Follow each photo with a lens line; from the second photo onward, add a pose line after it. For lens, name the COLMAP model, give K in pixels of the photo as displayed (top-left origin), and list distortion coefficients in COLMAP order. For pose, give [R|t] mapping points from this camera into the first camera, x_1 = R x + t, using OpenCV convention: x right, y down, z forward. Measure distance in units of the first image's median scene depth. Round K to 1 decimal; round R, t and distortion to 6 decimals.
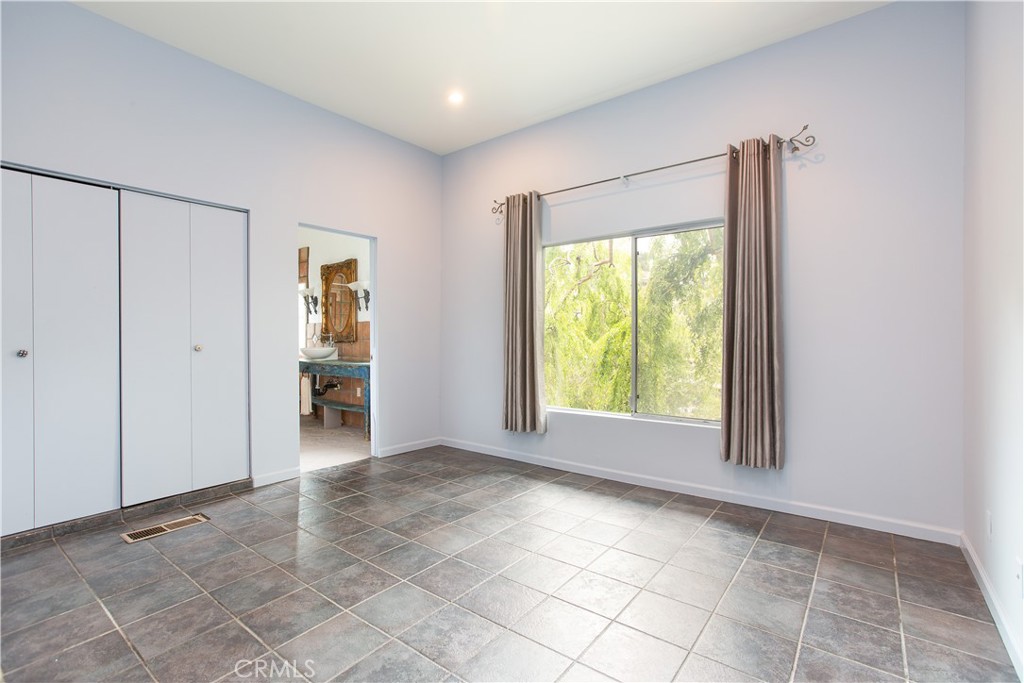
lens RADIAL K [[474.0, 0, 510.1], [0, 474.0, 338.7], [0, 0, 1]] dist [-0.025777, 0.018039]
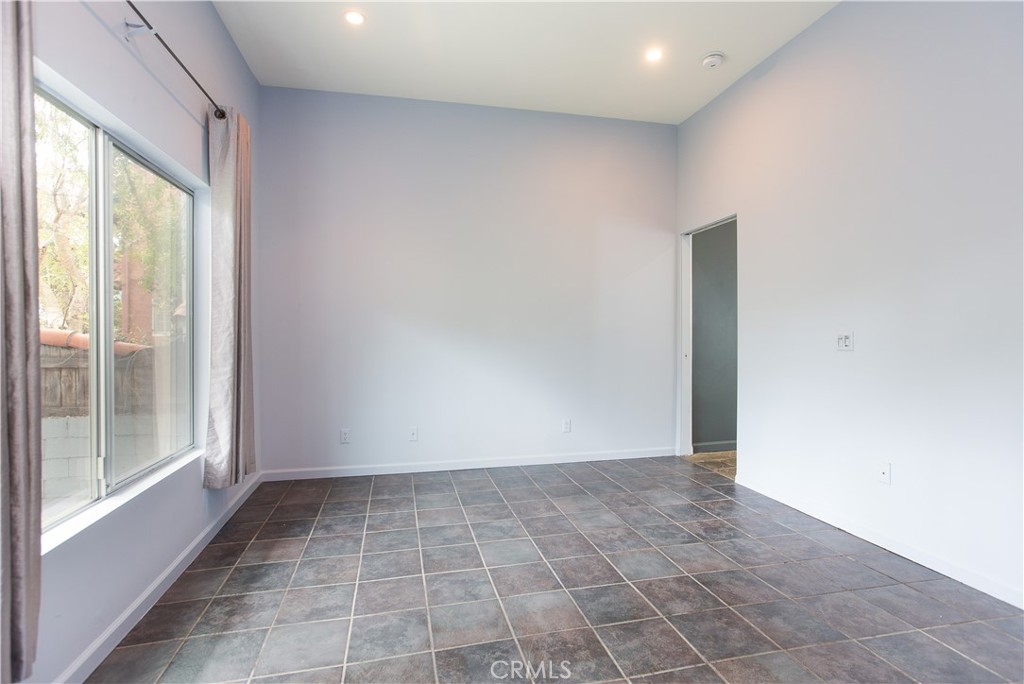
lens RADIAL K [[501.1, 0, 504.6], [0, 501.1, 335.4], [0, 0, 1]] dist [-0.001095, 0.000245]
pose [[-0.761885, 0.000792, 0.647712, -0.585736], [0.010115, 0.999892, 0.010675, -0.015262], [-0.647634, 0.014685, -0.761810, 1.620744]]
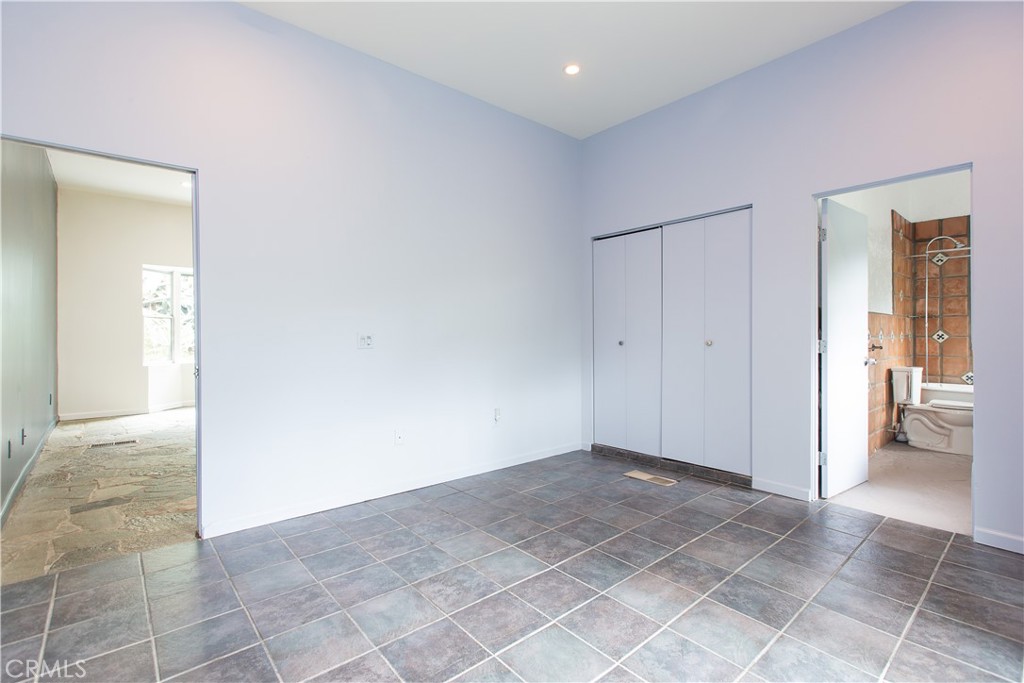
lens RADIAL K [[474.0, 0, 510.1], [0, 474.0, 338.7], [0, 0, 1]] dist [-0.025777, 0.018039]
pose [[-0.215972, 0.009545, -0.976353, 0.666897], [-0.001750, 0.999947, 0.010162, -0.001447], [0.976398, 0.003904, -0.215944, 0.933778]]
